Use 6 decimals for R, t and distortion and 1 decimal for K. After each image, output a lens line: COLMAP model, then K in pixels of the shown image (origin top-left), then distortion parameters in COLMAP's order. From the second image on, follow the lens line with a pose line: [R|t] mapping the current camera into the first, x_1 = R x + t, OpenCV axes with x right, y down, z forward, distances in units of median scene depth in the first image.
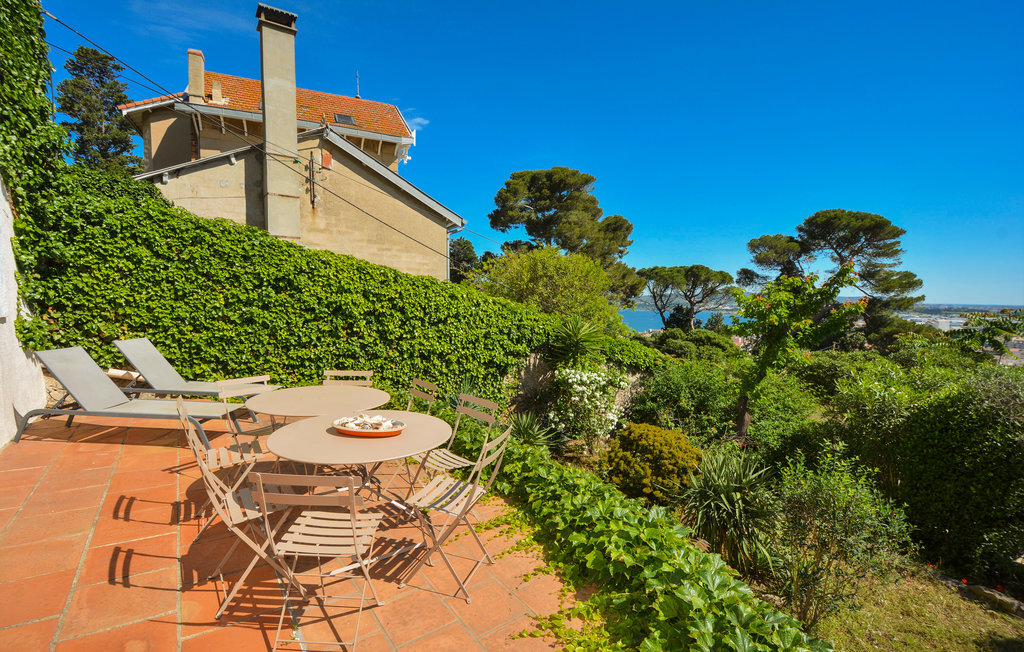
lens RADIAL K [[462.2, 0, 496.3], [0, 462.2, 320.9], [0, 0, 1]] dist [-0.009627, -0.006365]
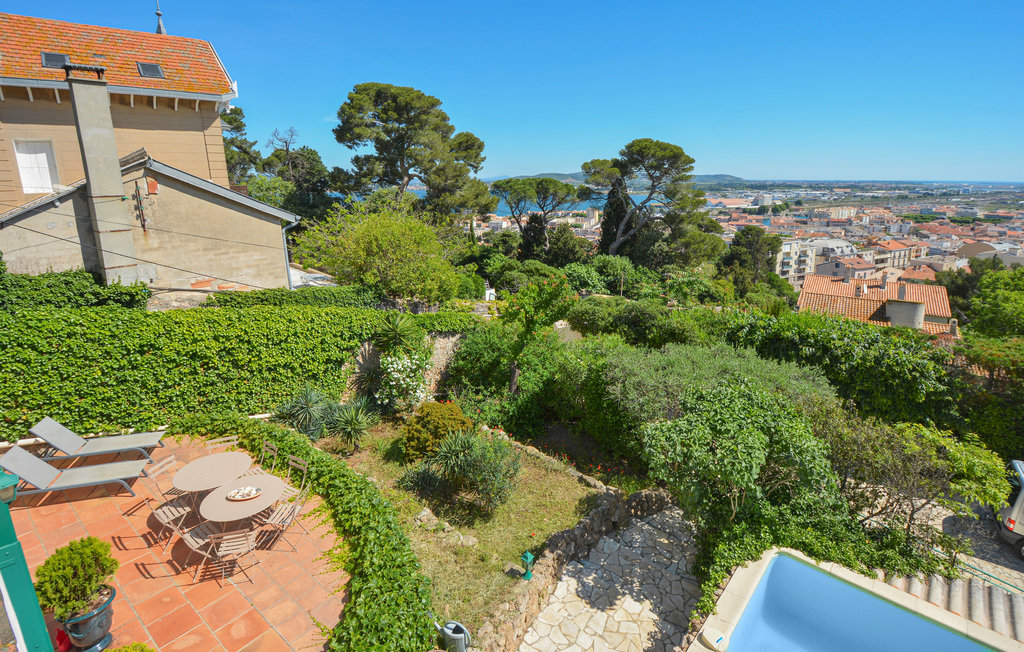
lens RADIAL K [[489.3, 0, 525.0], [0, 489.3, 280.0], [0, 0, 1]] dist [-0.001498, -0.016684]
pose [[0.948141, -0.083875, 0.306583, 0.124382], [0.037982, 0.987541, 0.152709, -0.359515], [-0.315572, -0.133145, 0.939514, -0.501767]]
